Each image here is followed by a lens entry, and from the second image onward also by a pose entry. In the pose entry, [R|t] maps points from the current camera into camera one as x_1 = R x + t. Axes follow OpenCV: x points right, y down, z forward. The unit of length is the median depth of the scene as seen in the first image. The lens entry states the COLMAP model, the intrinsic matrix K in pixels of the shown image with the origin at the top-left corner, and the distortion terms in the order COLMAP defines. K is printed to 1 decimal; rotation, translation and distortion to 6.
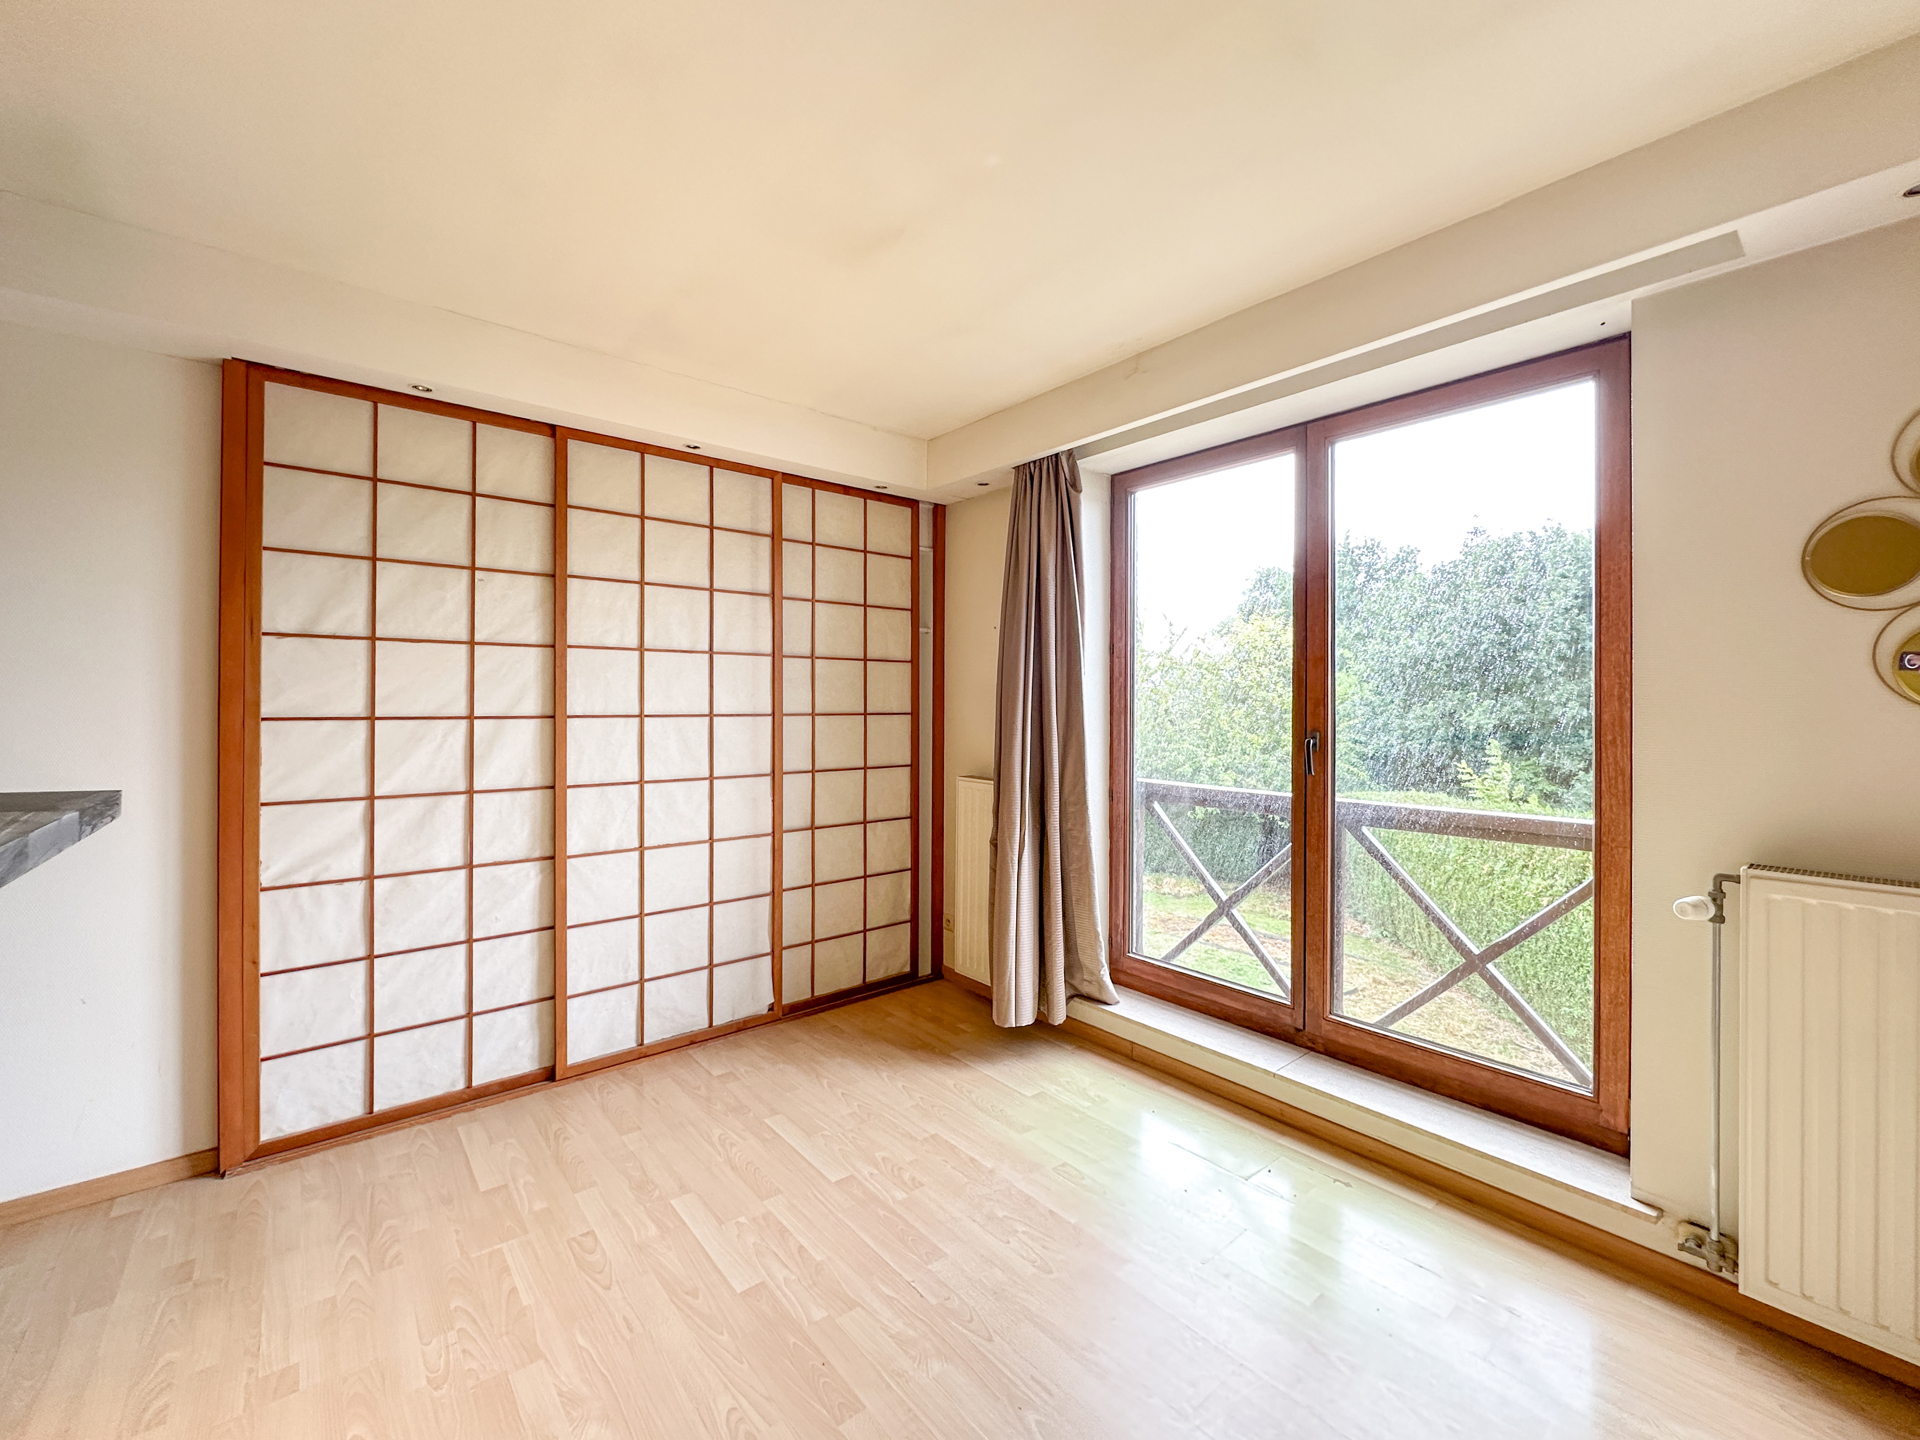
lens RADIAL K [[780.8, 0, 951.3], [0, 780.8, 709.3], [0, 0, 1]] dist [-0.014477, 0.000353]
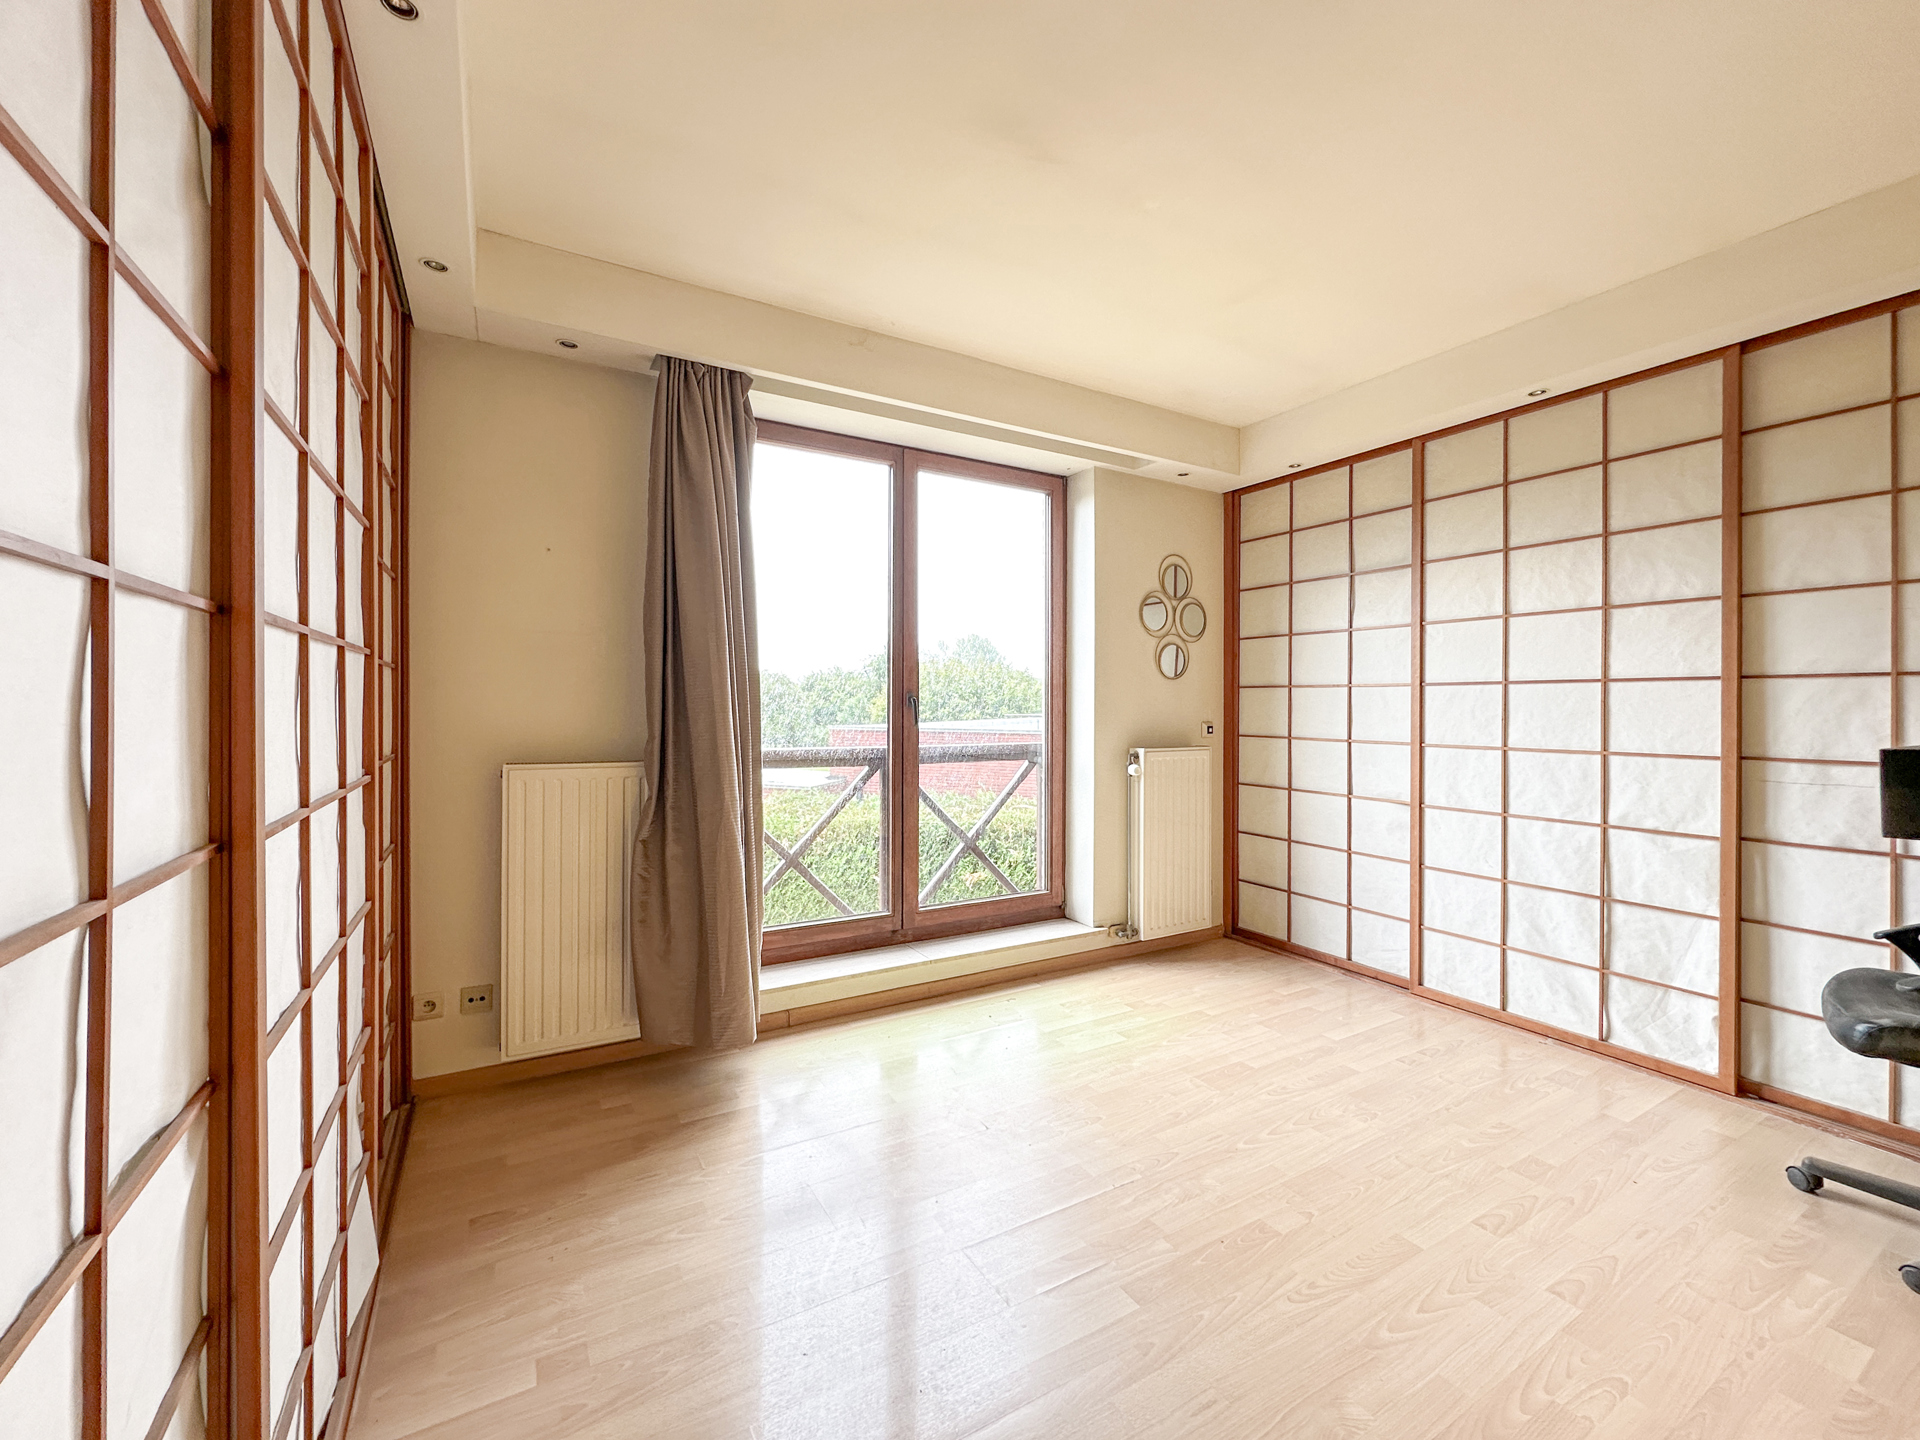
lens RADIAL K [[780.8, 0, 951.7], [0, 780.8, 705.1], [0, 0, 1]] dist [-0.014477, 0.000353]
pose [[0.174856, -0.000830, 0.984594, -0.780901], [0.002382, 0.999997, 0.000420, 0.050659], [-0.984591, 0.002272, 0.174857, 0.704374]]
